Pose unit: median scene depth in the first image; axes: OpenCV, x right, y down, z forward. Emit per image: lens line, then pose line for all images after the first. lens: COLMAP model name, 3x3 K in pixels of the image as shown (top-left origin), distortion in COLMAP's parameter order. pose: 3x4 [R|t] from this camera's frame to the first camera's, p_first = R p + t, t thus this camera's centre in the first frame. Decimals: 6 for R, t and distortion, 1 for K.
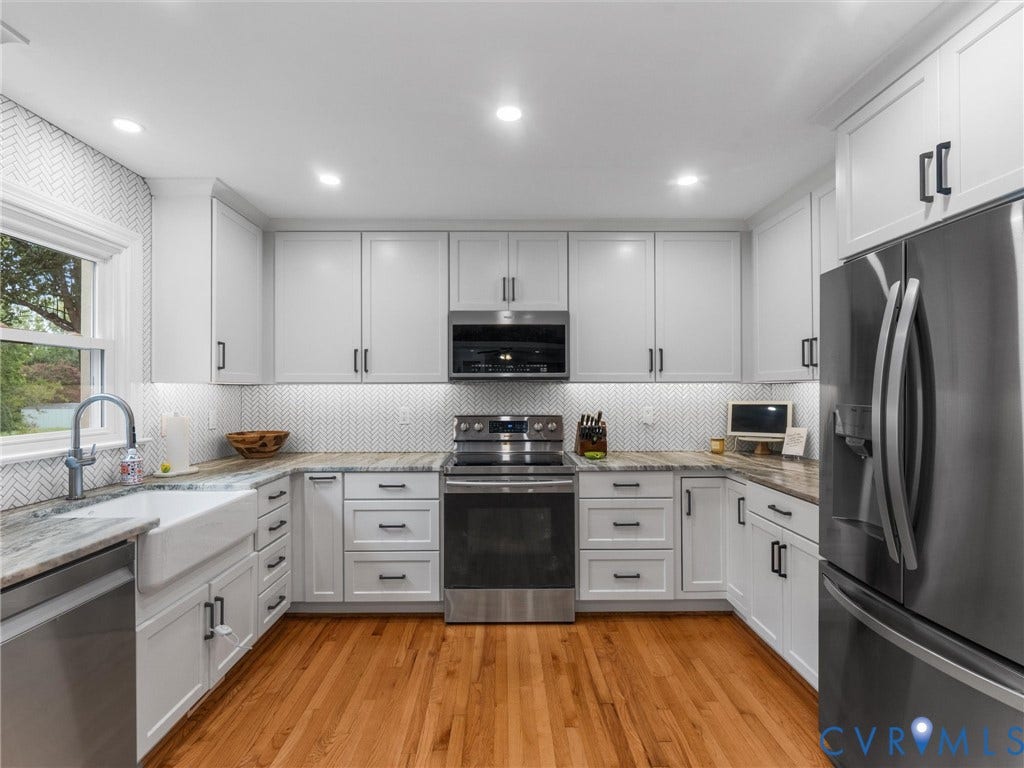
lens RADIAL K [[492.8, 0, 506.5], [0, 492.8, 388.2], [0, 0, 1]] dist [-0.001490, -0.003148]
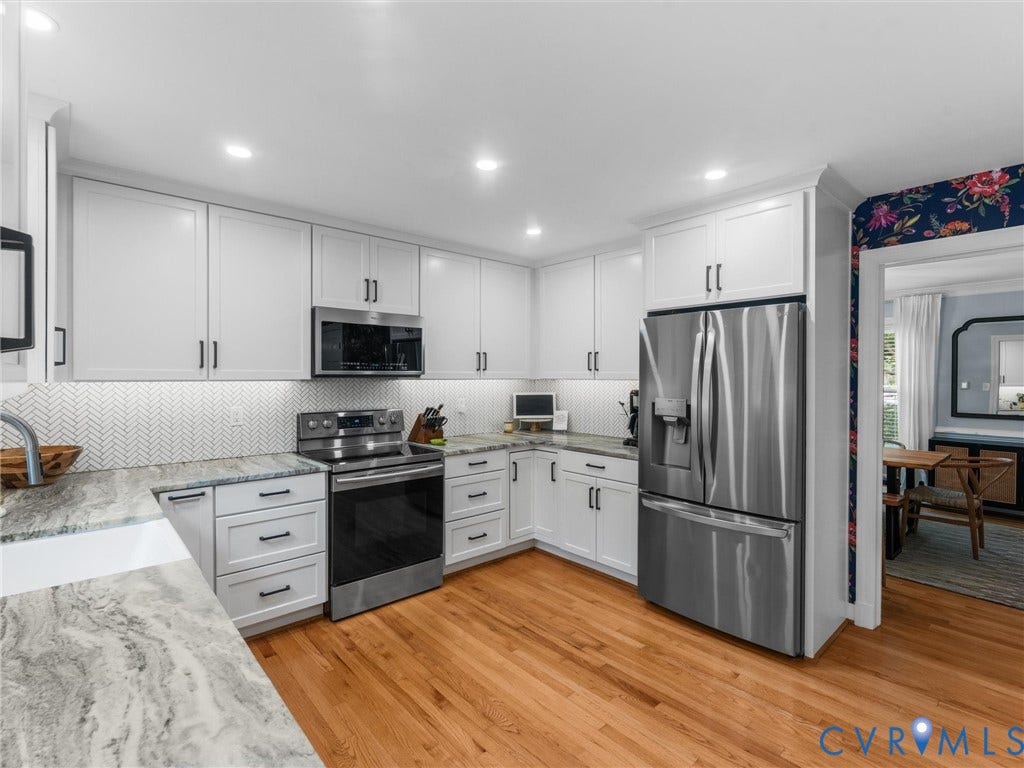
lens RADIAL K [[492.8, 0, 481.5], [0, 492.8, 377.5], [0, 0, 1]] dist [-0.001490, -0.003148]
pose [[0.768861, -0.000512, 0.639416, -0.525662], [-0.005085, 0.999963, 0.006915, -0.026651], [-0.639396, -0.008568, 0.768830, 0.043635]]
